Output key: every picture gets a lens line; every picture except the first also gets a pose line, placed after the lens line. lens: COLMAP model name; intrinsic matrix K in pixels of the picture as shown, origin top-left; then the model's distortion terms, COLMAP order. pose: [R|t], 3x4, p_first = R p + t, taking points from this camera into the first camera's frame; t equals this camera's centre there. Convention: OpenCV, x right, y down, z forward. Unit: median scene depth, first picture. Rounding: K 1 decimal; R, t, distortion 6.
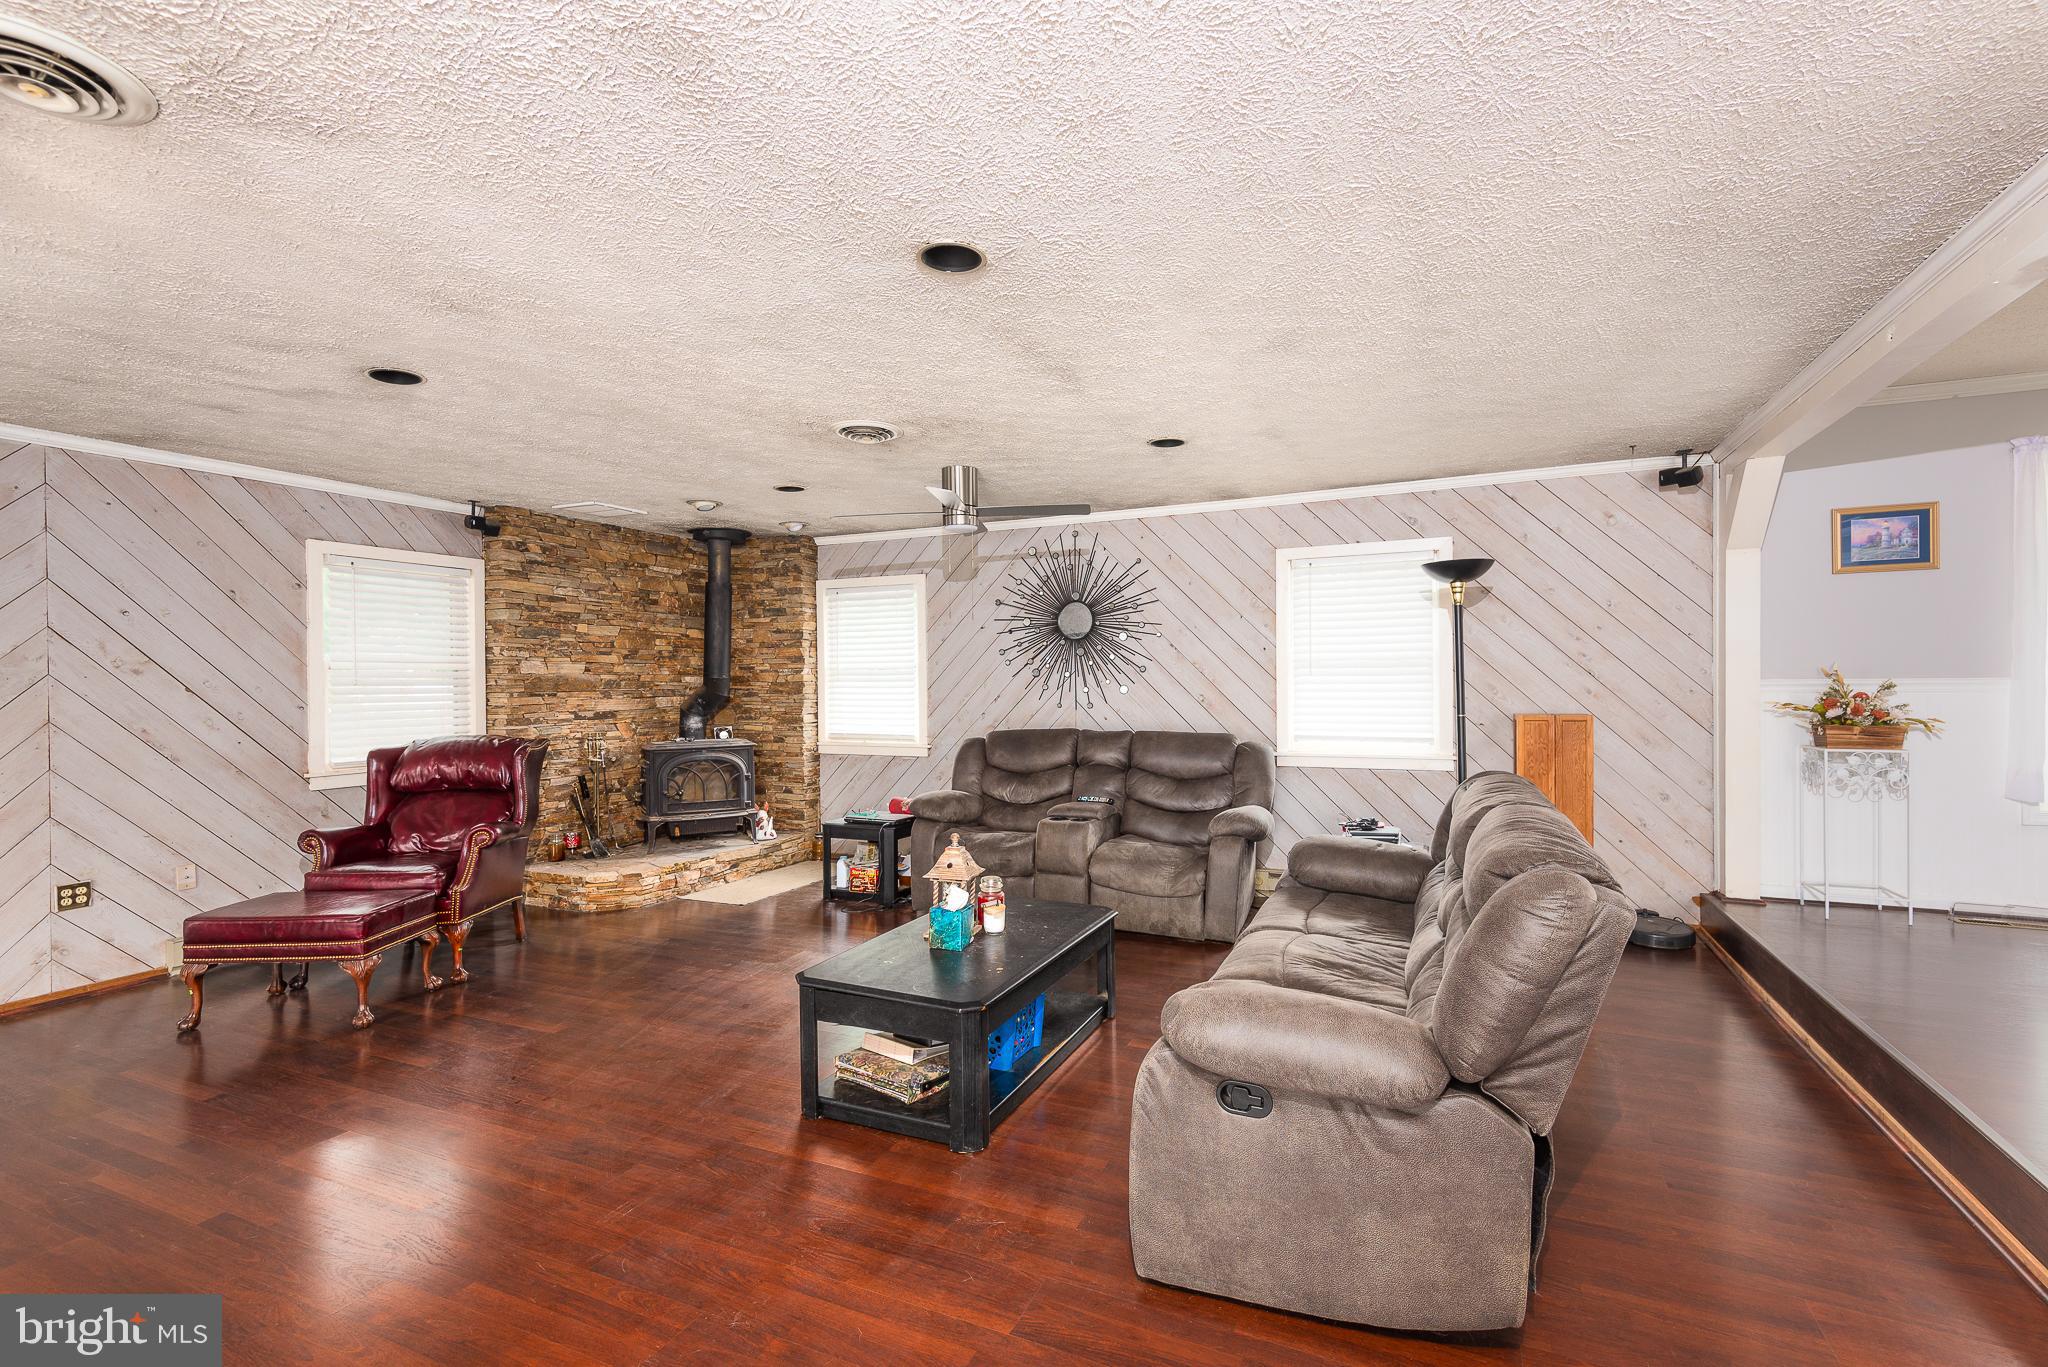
lens RADIAL K [[935.4, 0, 1026.2], [0, 935.4, 679.8], [0, 0, 1]] dist [0.020508, -0.001964]
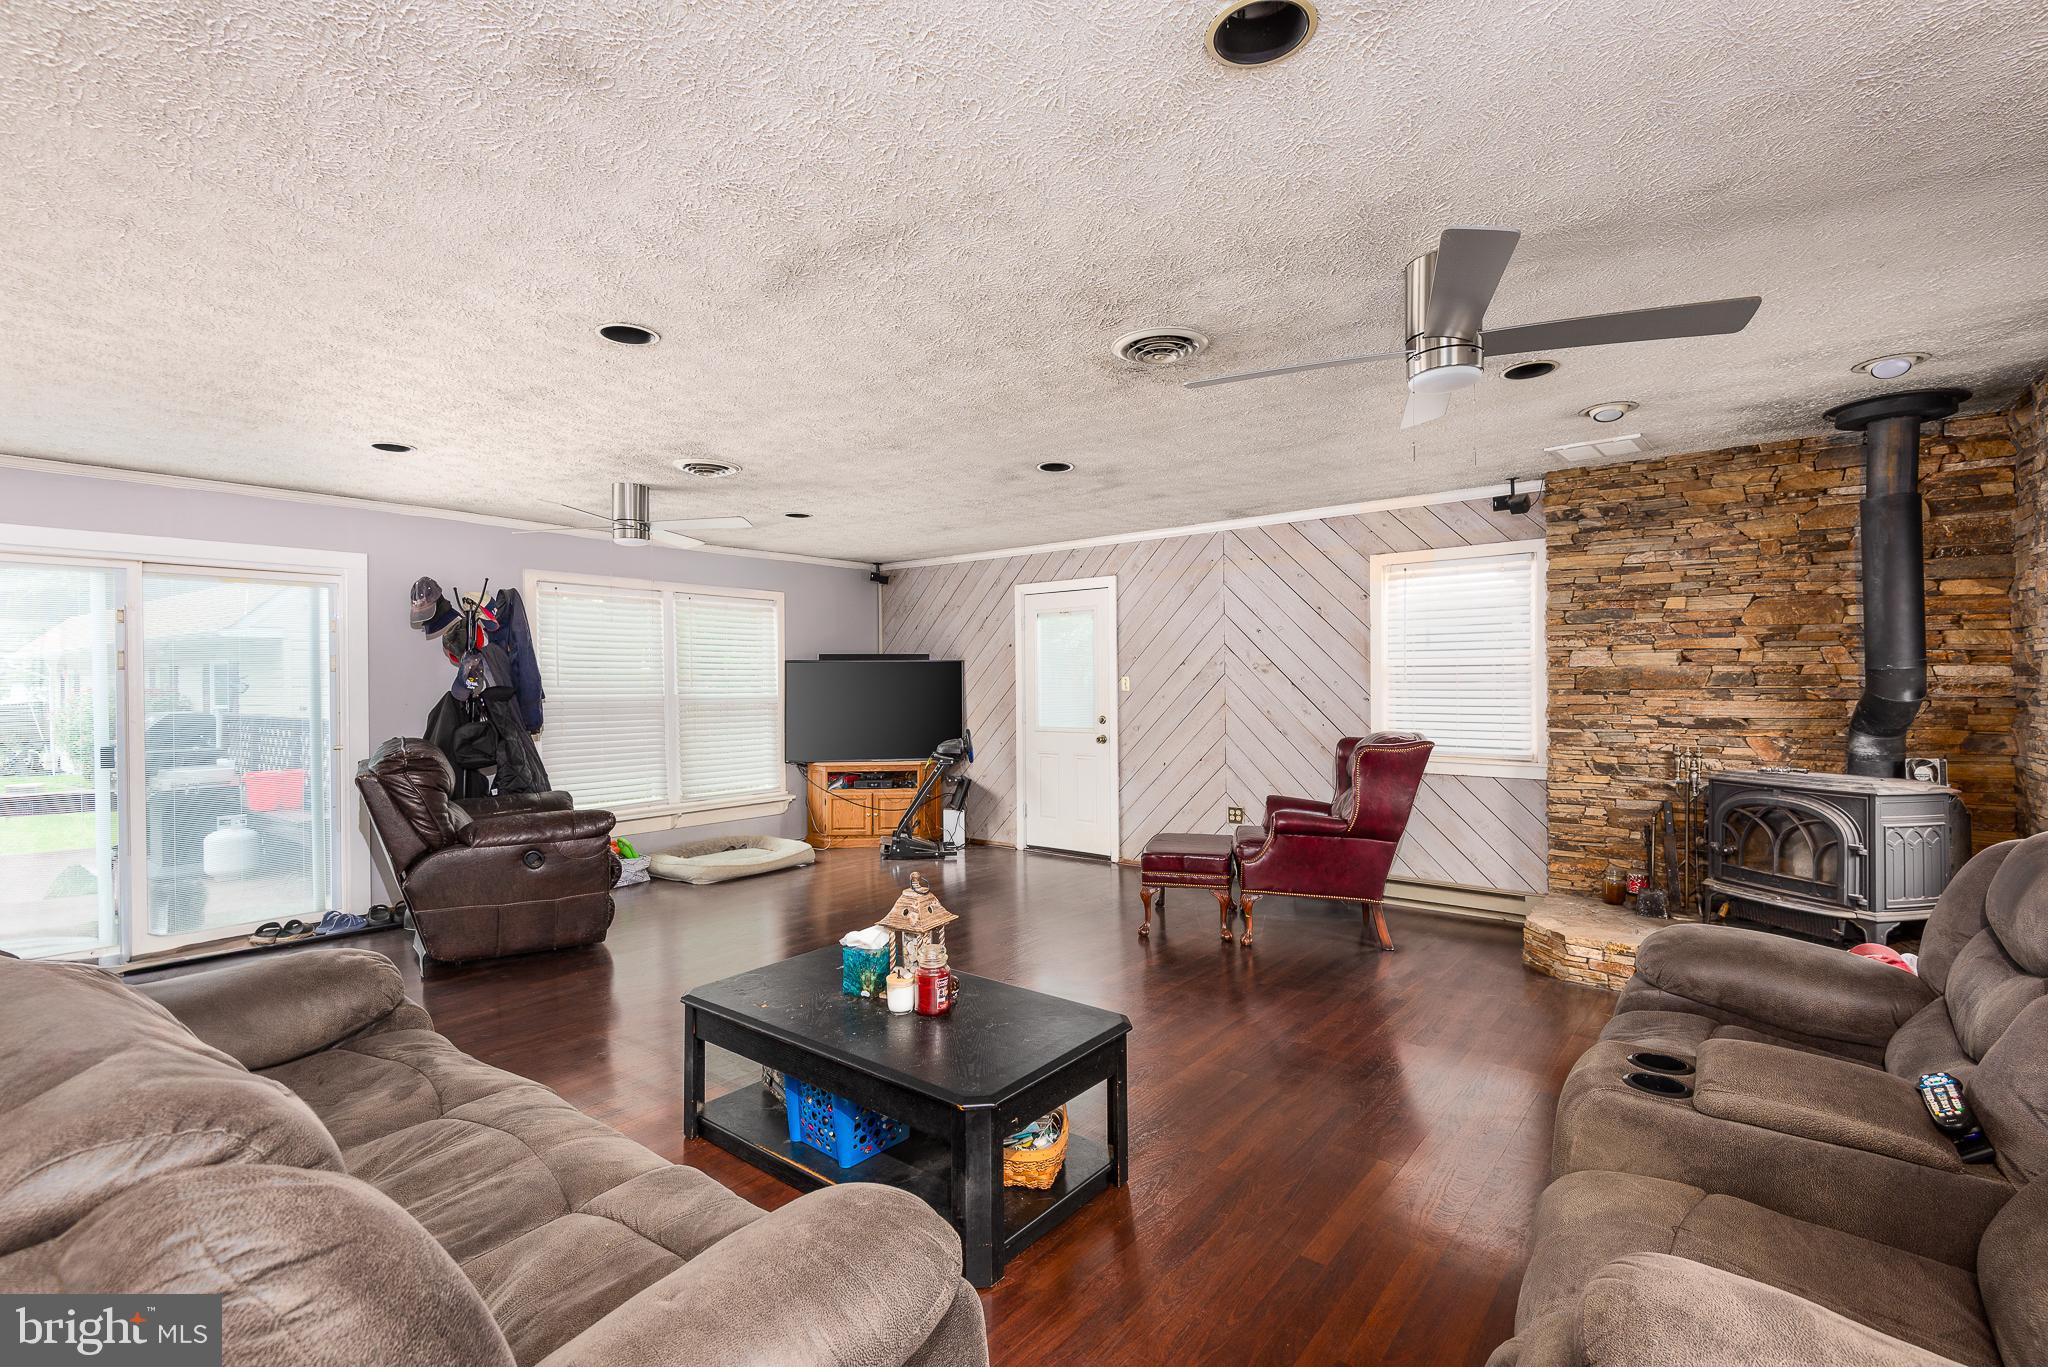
lens RADIAL K [[935.4, 0, 1034.1], [0, 935.4, 676.2], [0, 0, 1]] dist [0.020508, -0.001964]
pose [[-0.258309, 0.002736, -0.966058, 0.380044], [0.009900, 0.999951, 0.000185, -0.003003], [0.966012, -0.009516, -0.258324, 0.722384]]
